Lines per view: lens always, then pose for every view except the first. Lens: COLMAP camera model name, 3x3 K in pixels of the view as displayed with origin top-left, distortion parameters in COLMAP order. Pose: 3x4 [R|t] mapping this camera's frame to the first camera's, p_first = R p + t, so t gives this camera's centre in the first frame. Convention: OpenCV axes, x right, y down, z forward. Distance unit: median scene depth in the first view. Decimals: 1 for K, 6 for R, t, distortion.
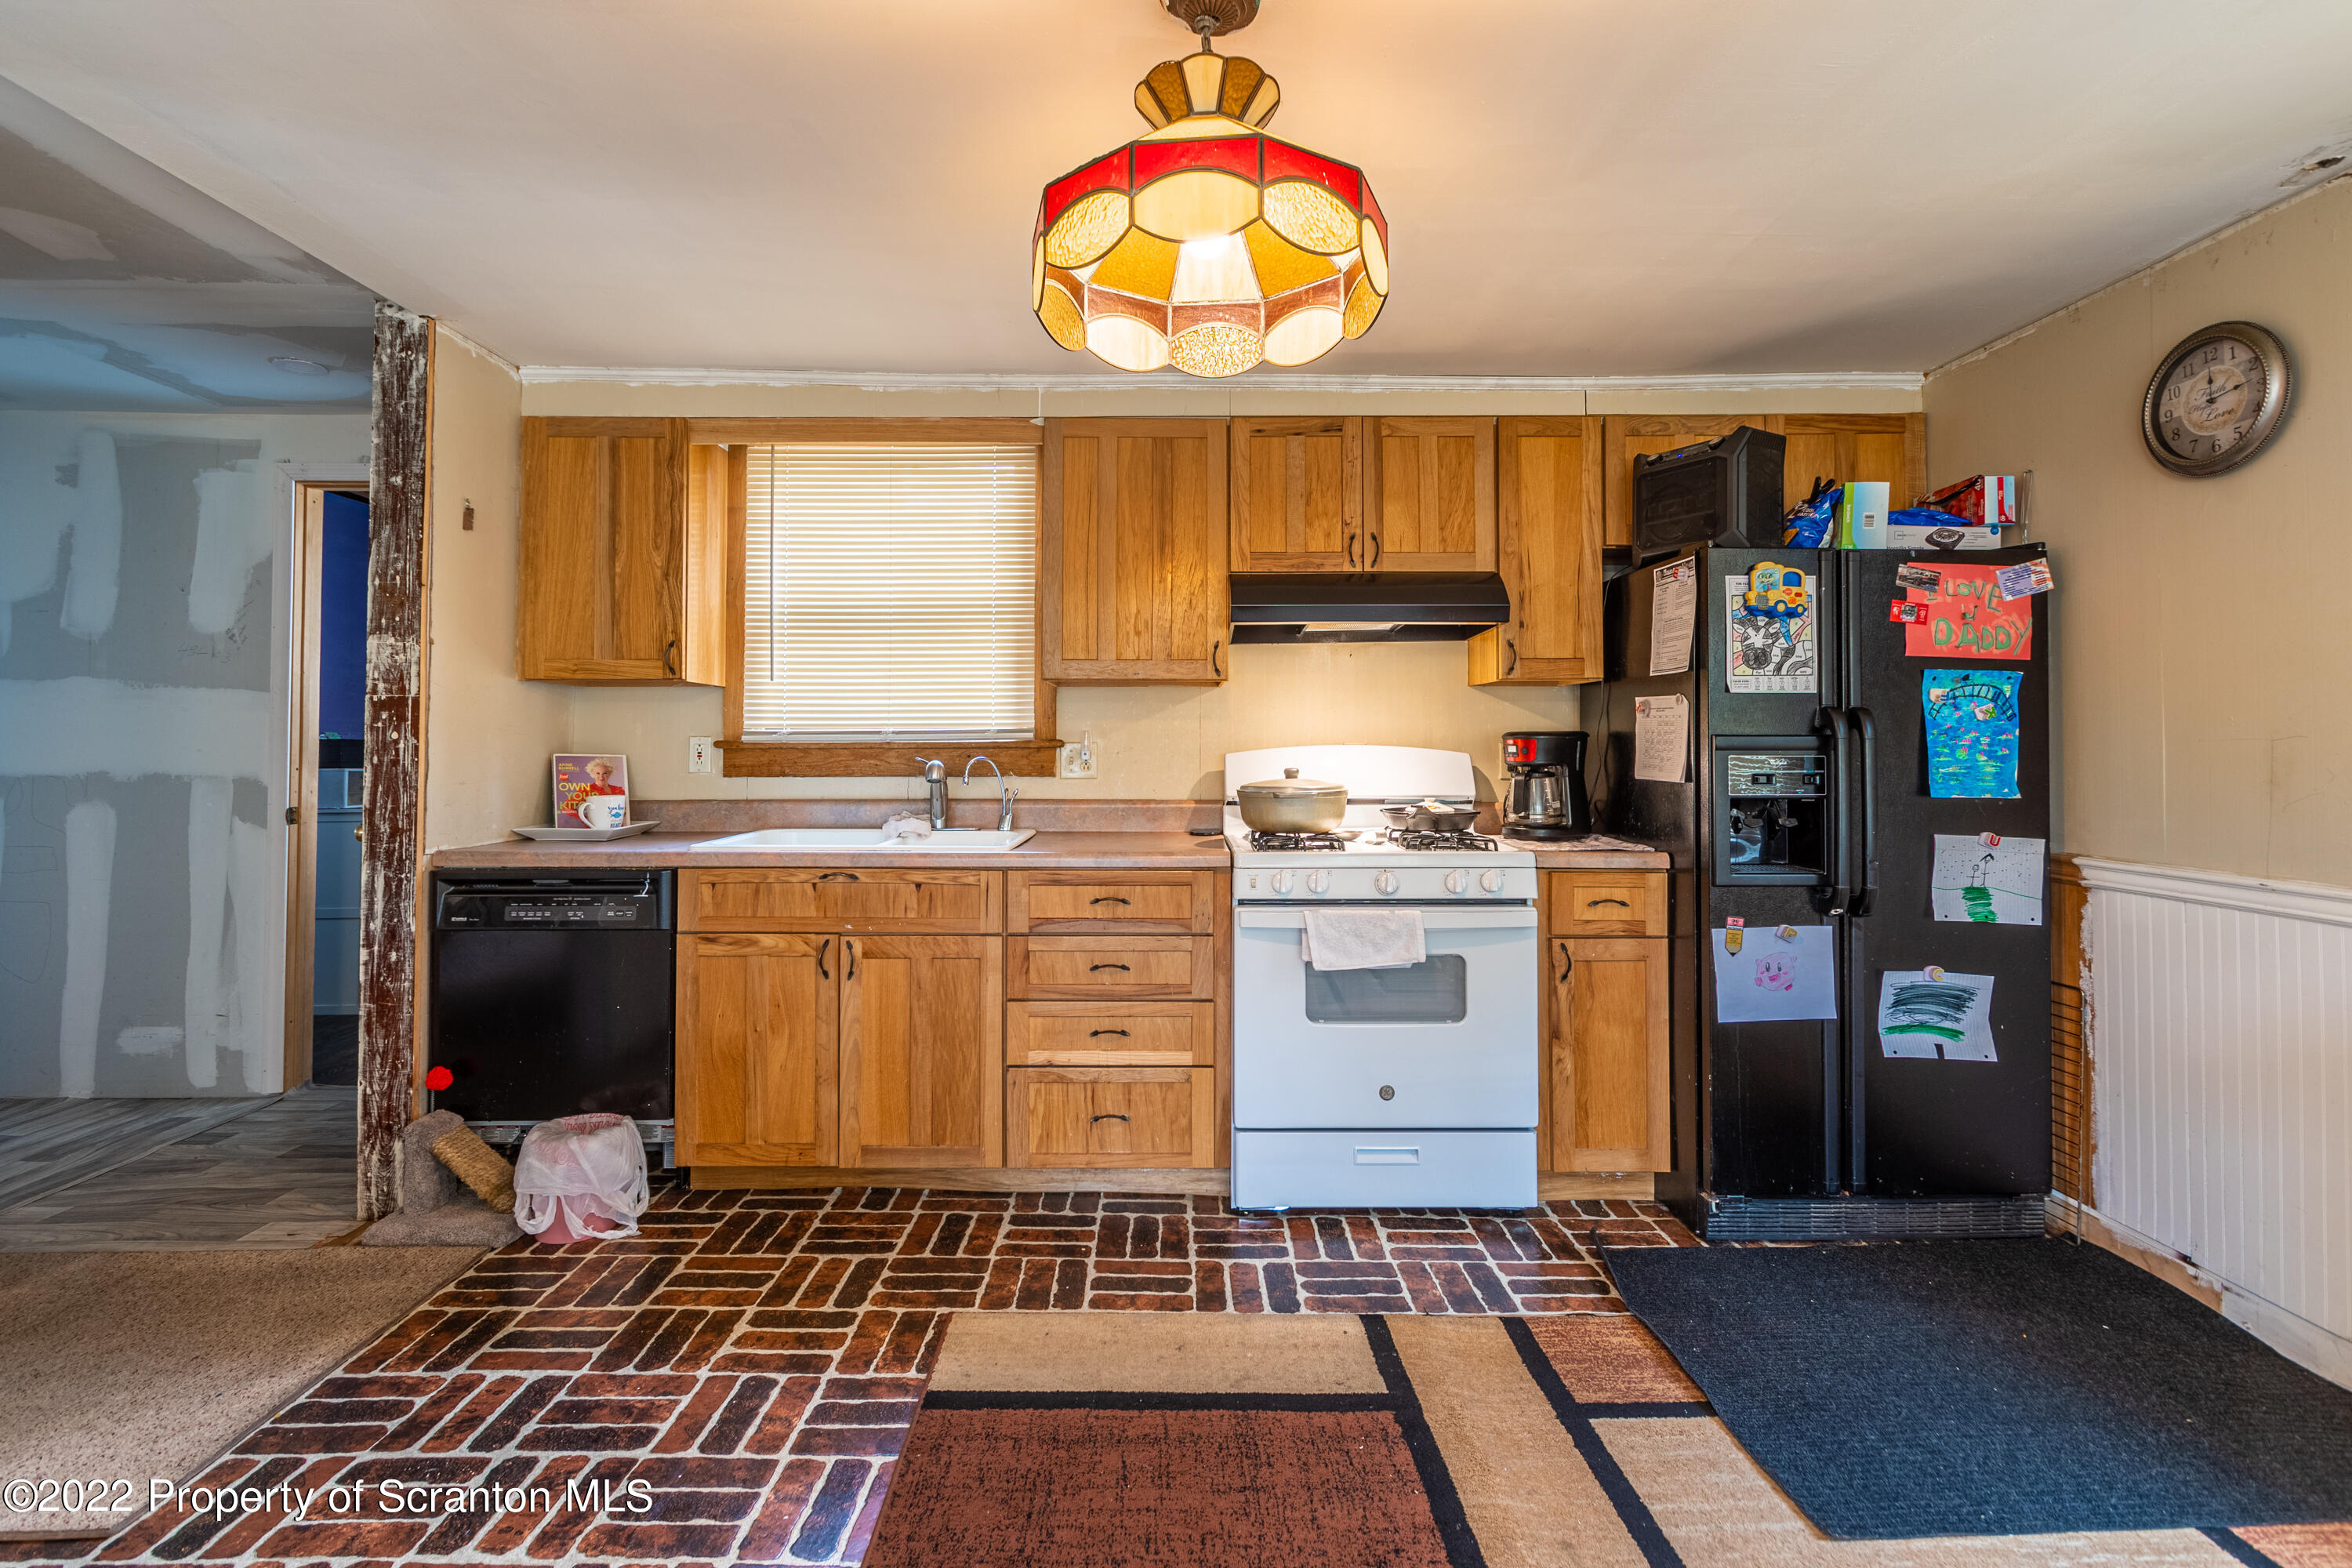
lens RADIAL K [[1045.0, 0, 1167.6], [0, 1045.0, 731.9], [0, 0, 1]] dist [0.000925, -0.000986]
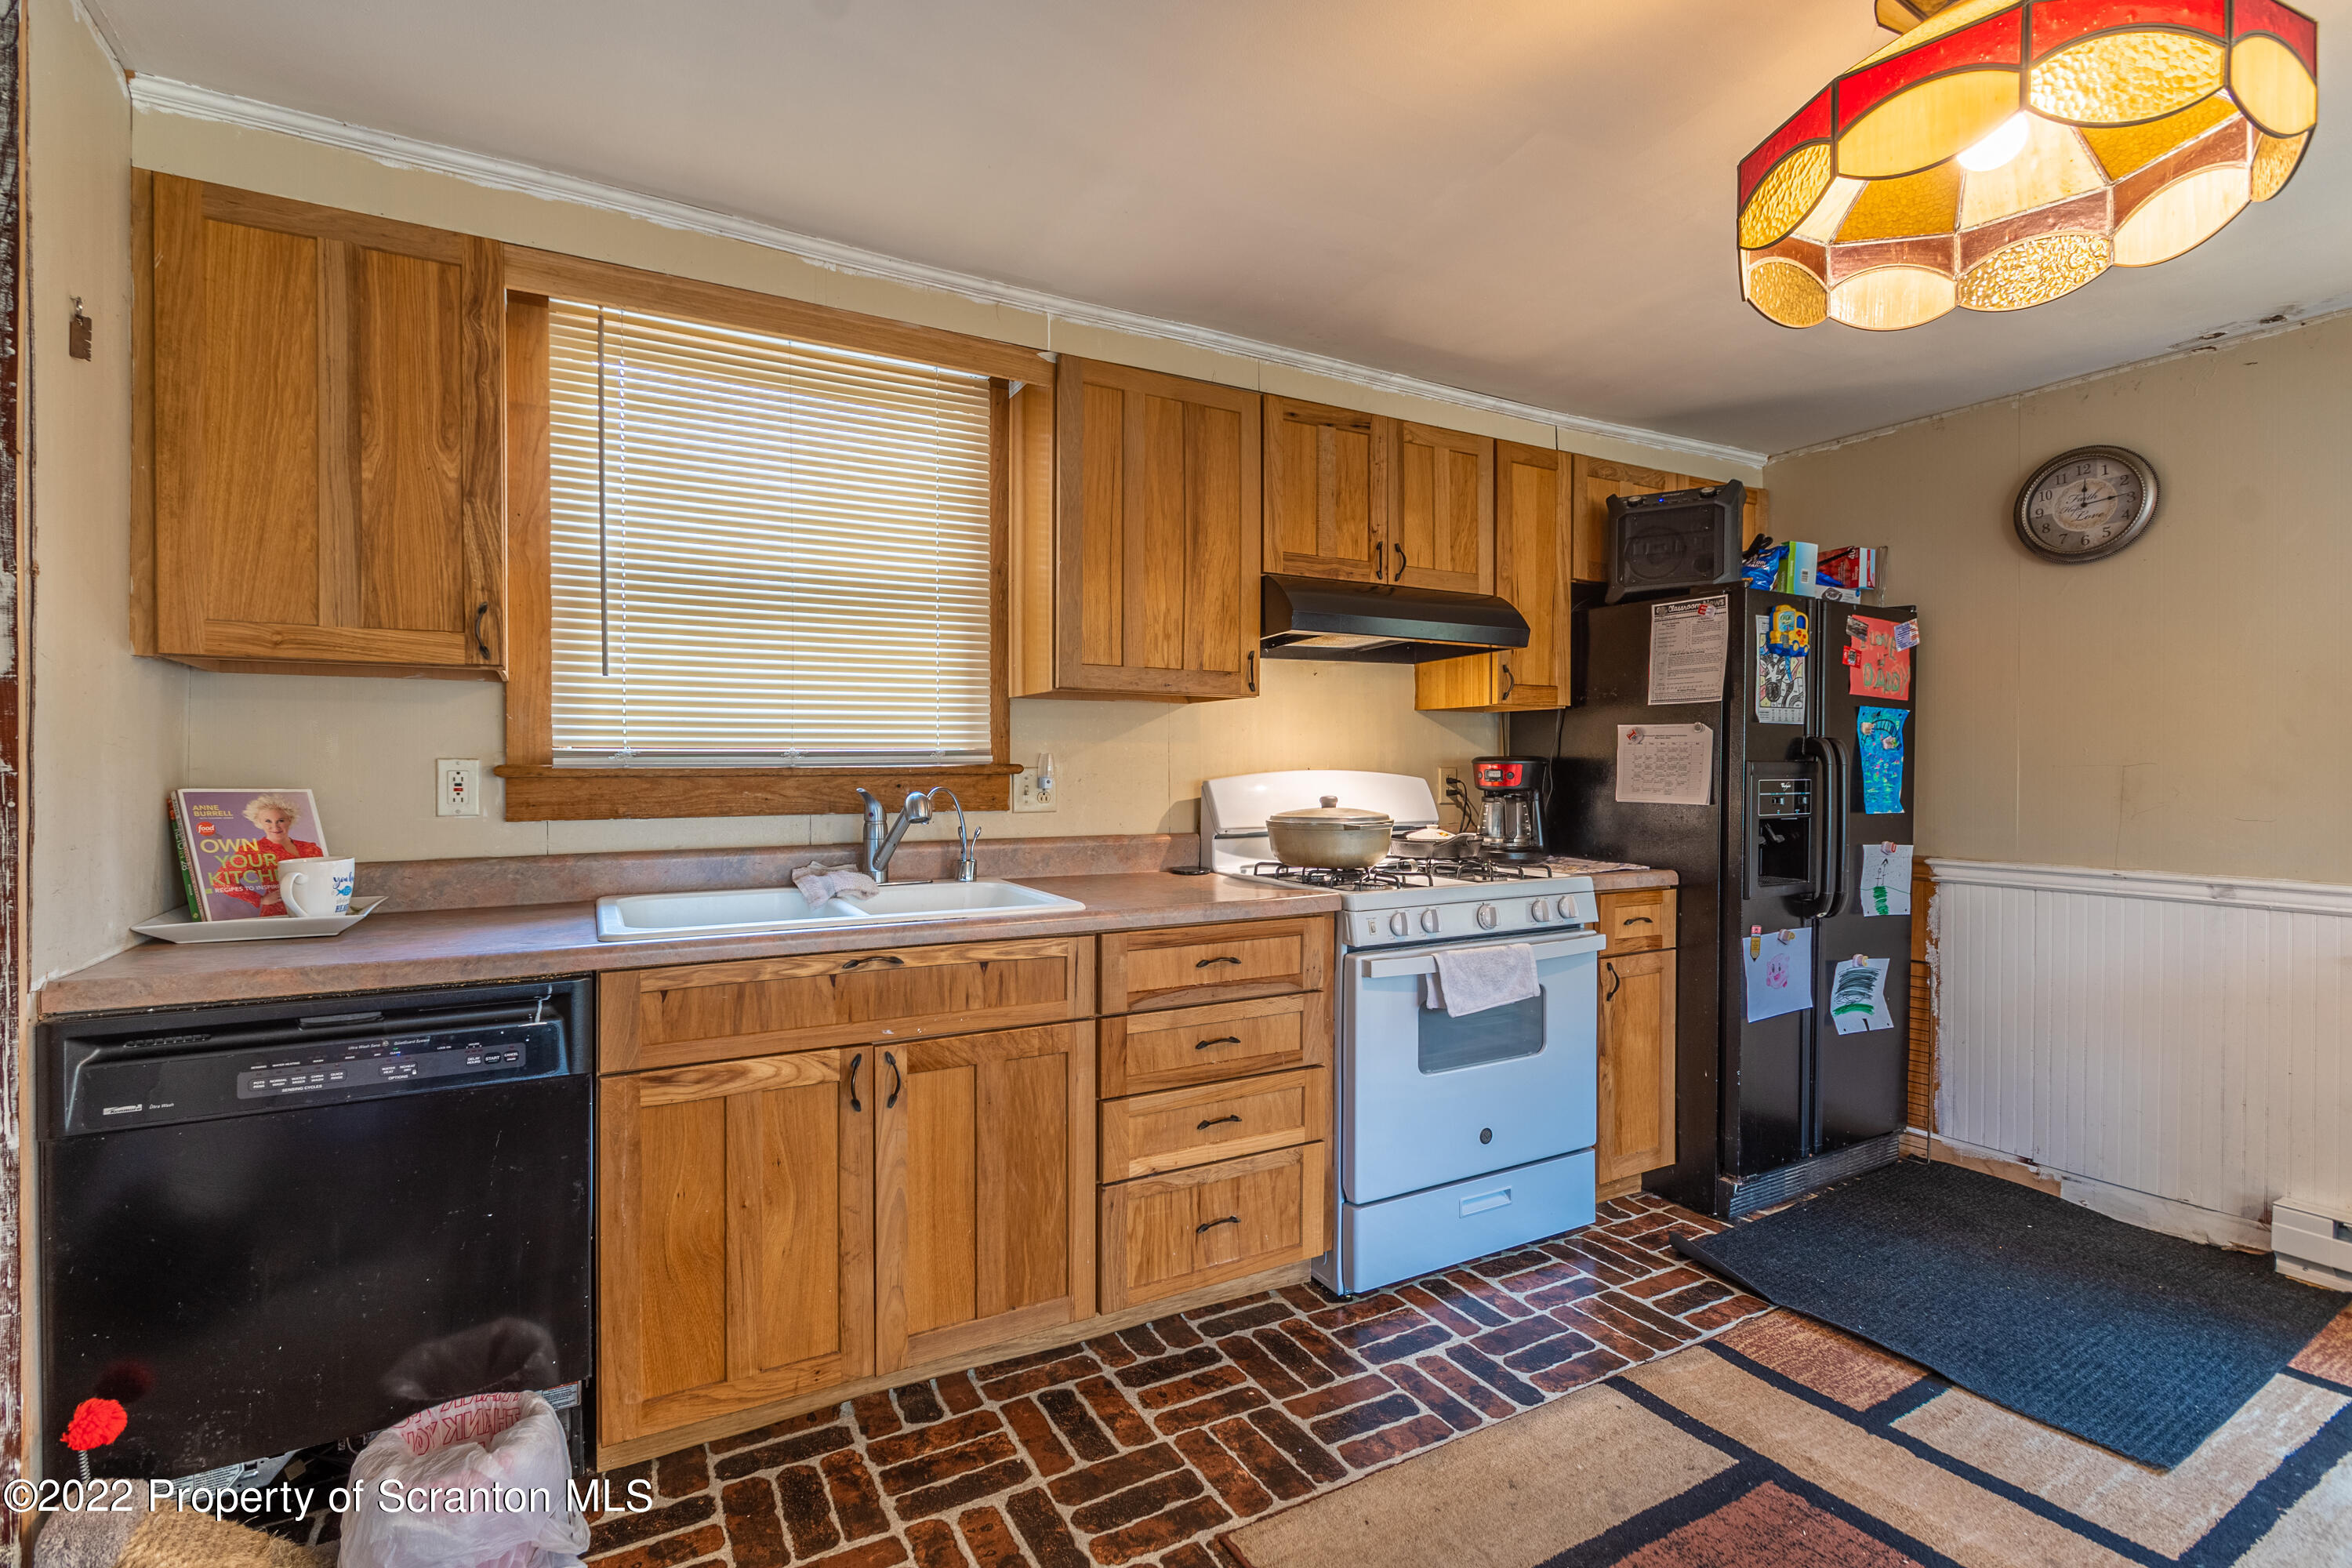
lens RADIAL K [[1026.0, 0, 1176.0], [0, 1026.0, 784.0], [0, 0, 1]] dist [0.010820, -0.007911]
pose [[0.878566, -0.008539, 0.477545, -0.462103], [-0.004973, 0.999622, 0.027025, 0.000865], [-0.477595, -0.026118, 0.878192, 0.307638]]
